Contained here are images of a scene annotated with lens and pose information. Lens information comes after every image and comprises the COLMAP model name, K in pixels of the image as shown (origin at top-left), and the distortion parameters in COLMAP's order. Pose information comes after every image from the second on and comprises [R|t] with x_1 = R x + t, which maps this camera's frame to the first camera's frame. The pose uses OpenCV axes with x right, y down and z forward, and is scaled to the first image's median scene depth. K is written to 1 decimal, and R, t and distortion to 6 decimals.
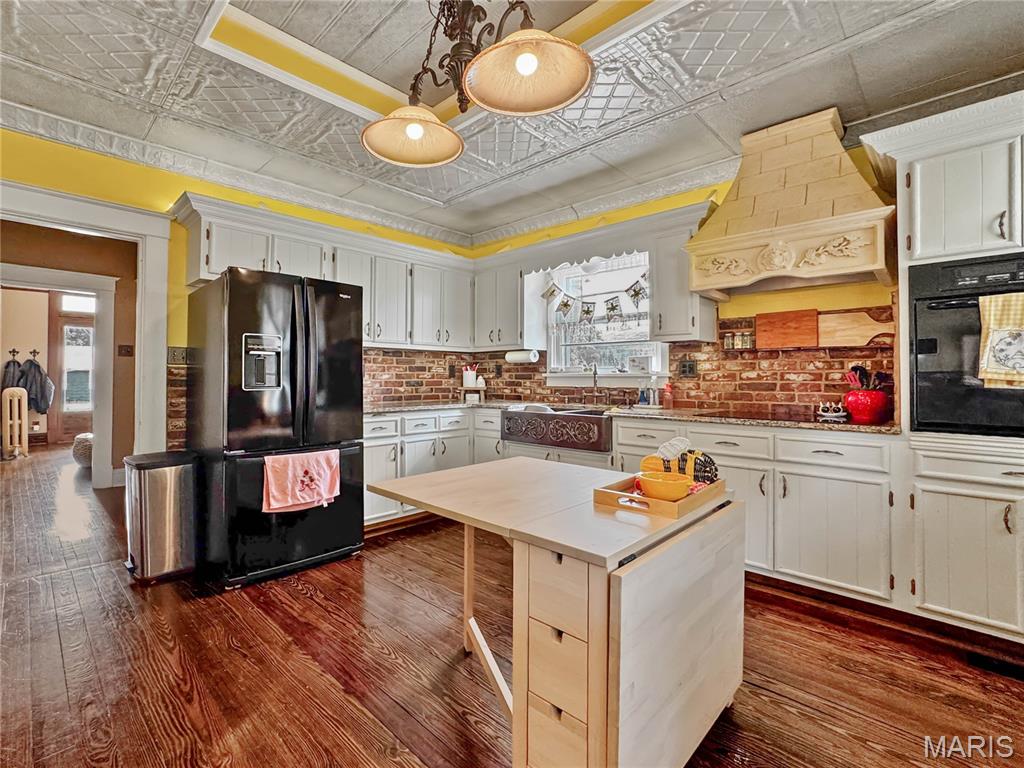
lens RADIAL K [[471.3, 0, 510.1], [0, 471.3, 379.0], [0, 0, 1]] dist [-0.003332, 0.000534]
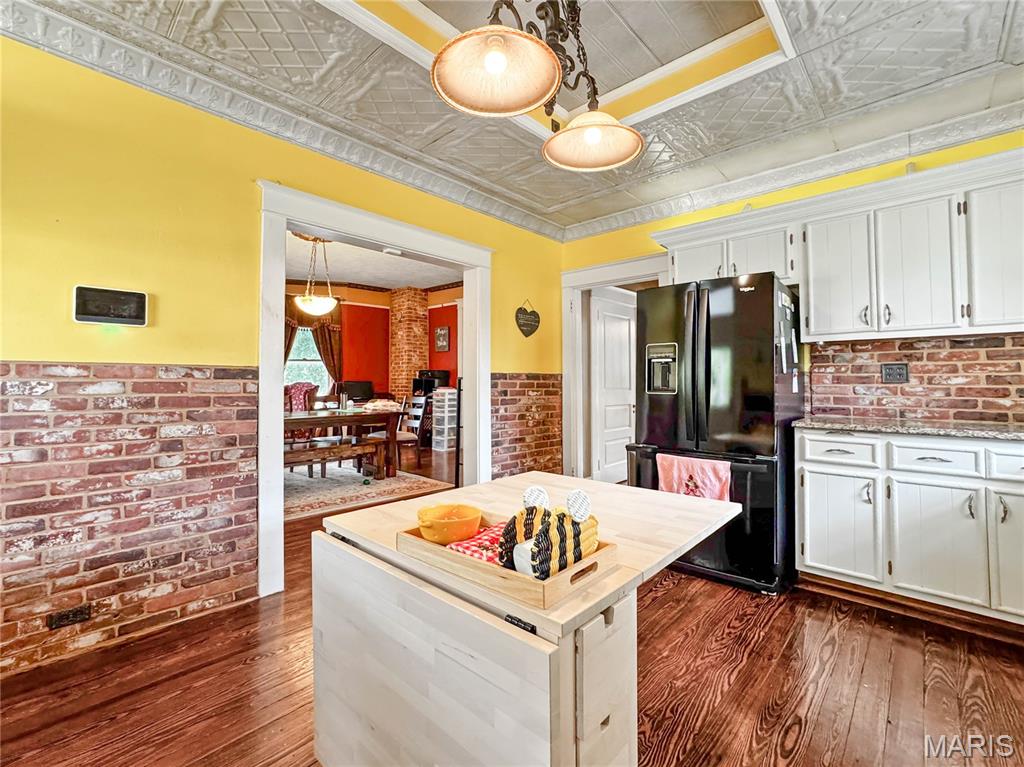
lens RADIAL K [[471.3, 0, 509.0], [0, 471.3, 379.3], [0, 0, 1]] dist [-0.003332, 0.000534]
pose [[0.016546, -0.007758, -0.999833, 0.566591], [-0.002891, 0.999965, -0.007806, -0.000226], [0.999859, 0.003020, 0.016523, 0.604532]]
